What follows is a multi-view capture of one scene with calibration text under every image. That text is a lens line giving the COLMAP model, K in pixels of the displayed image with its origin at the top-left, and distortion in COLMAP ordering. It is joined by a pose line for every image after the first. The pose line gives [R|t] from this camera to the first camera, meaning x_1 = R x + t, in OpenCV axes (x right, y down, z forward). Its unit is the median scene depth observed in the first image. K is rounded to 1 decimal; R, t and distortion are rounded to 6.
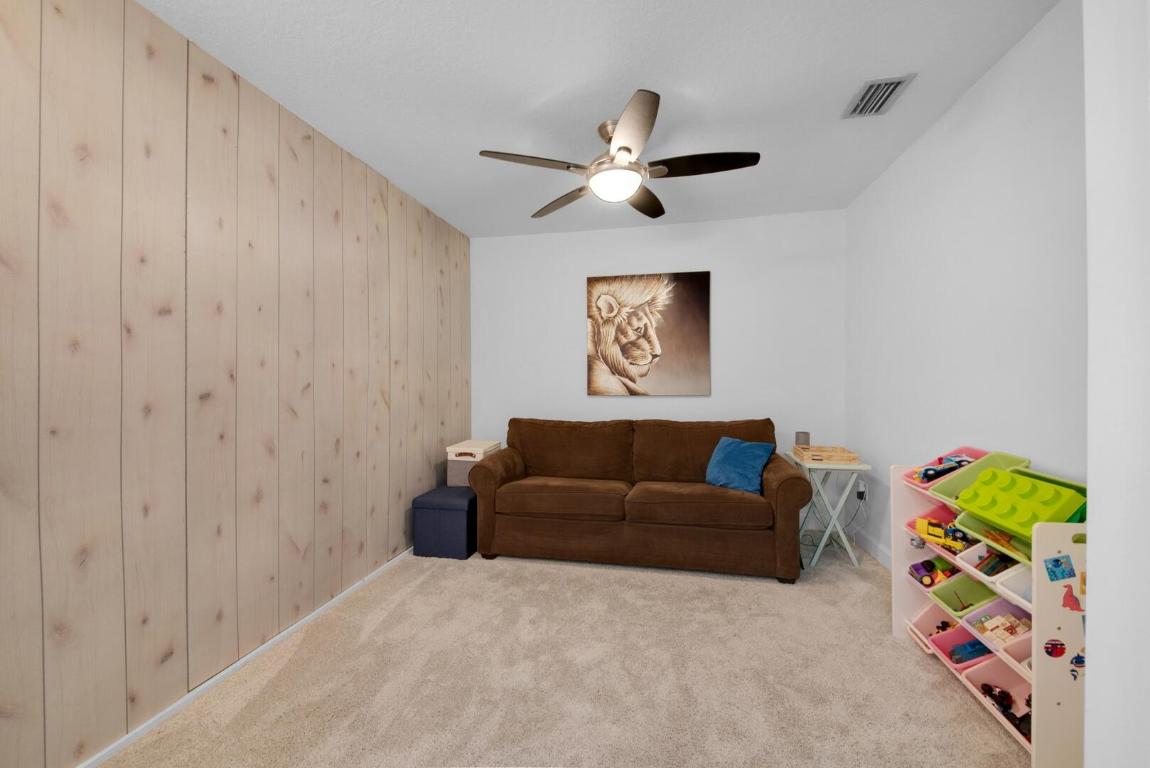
lens RADIAL K [[466.3, 0, 573.7], [0, 466.3, 378.9], [0, 0, 1]] dist [0.003462, -0.000430]
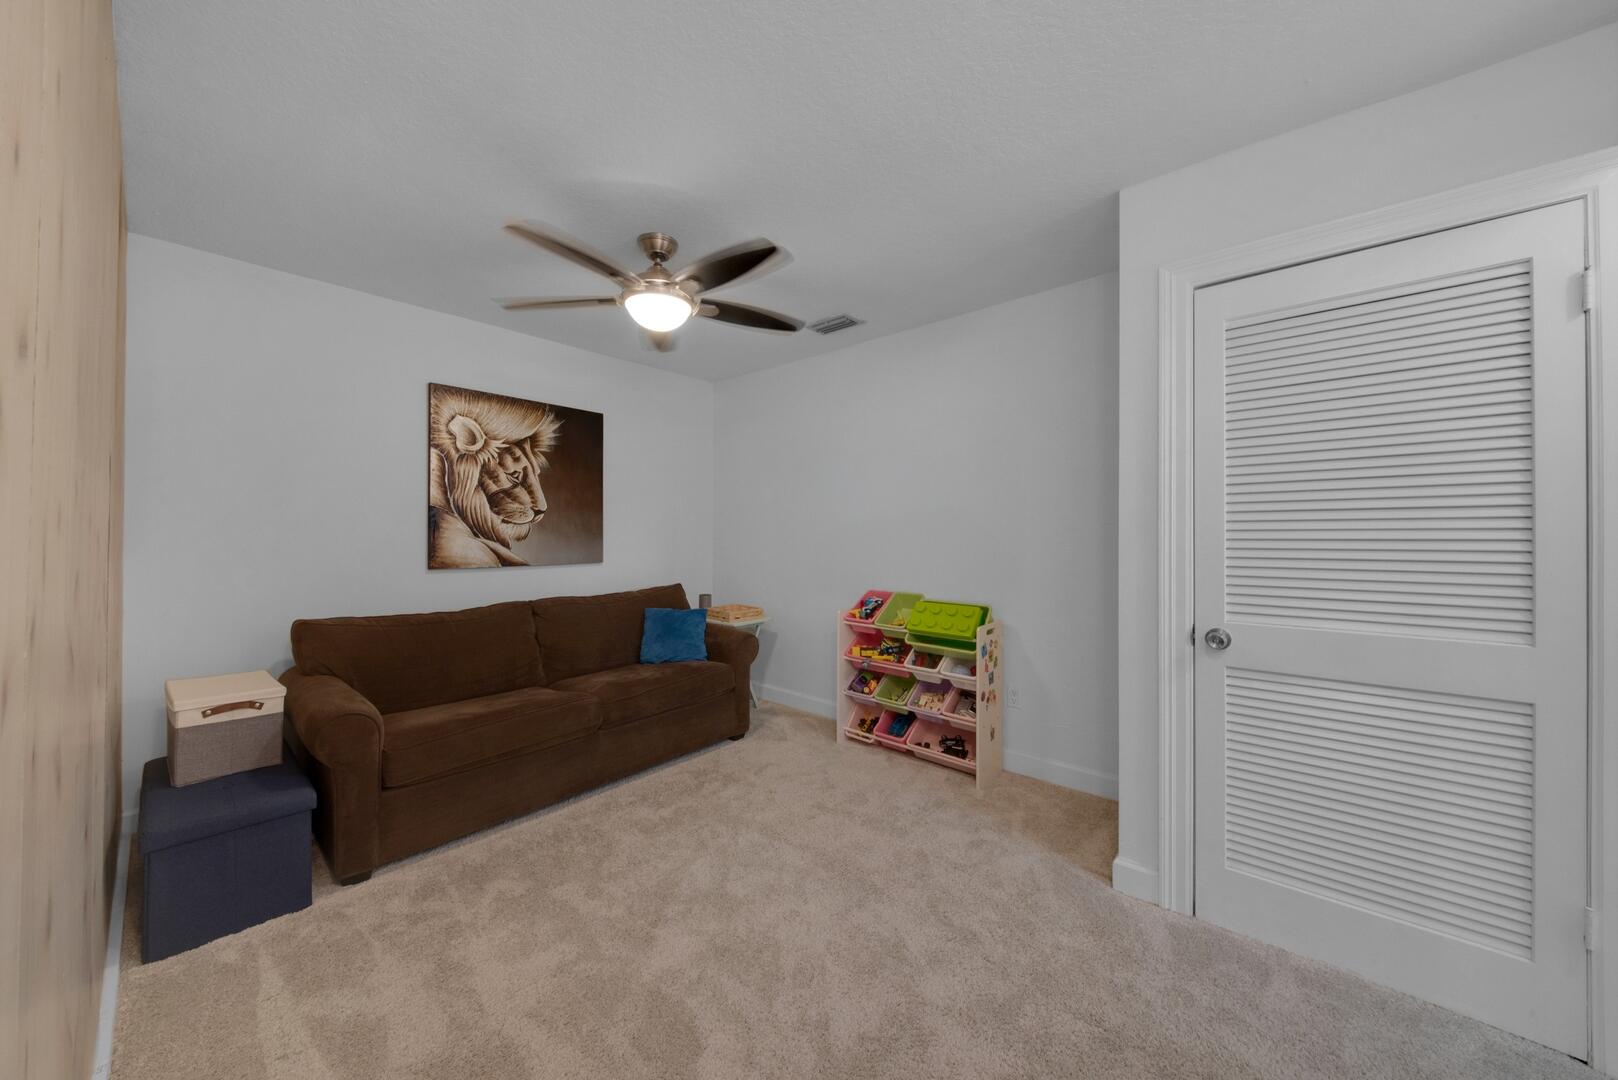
lens RADIAL K [[561.9, 0, 808.1], [0, 561.9, 537.4], [0, 0, 1]] dist [0.009489, -0.000787]
pose [[0.482398, 0.000479, 0.875952, -0.401773], [0.004055, 0.999988, -0.002779, -0.004335], [-0.875943, 0.004893, 0.482390, 0.188523]]
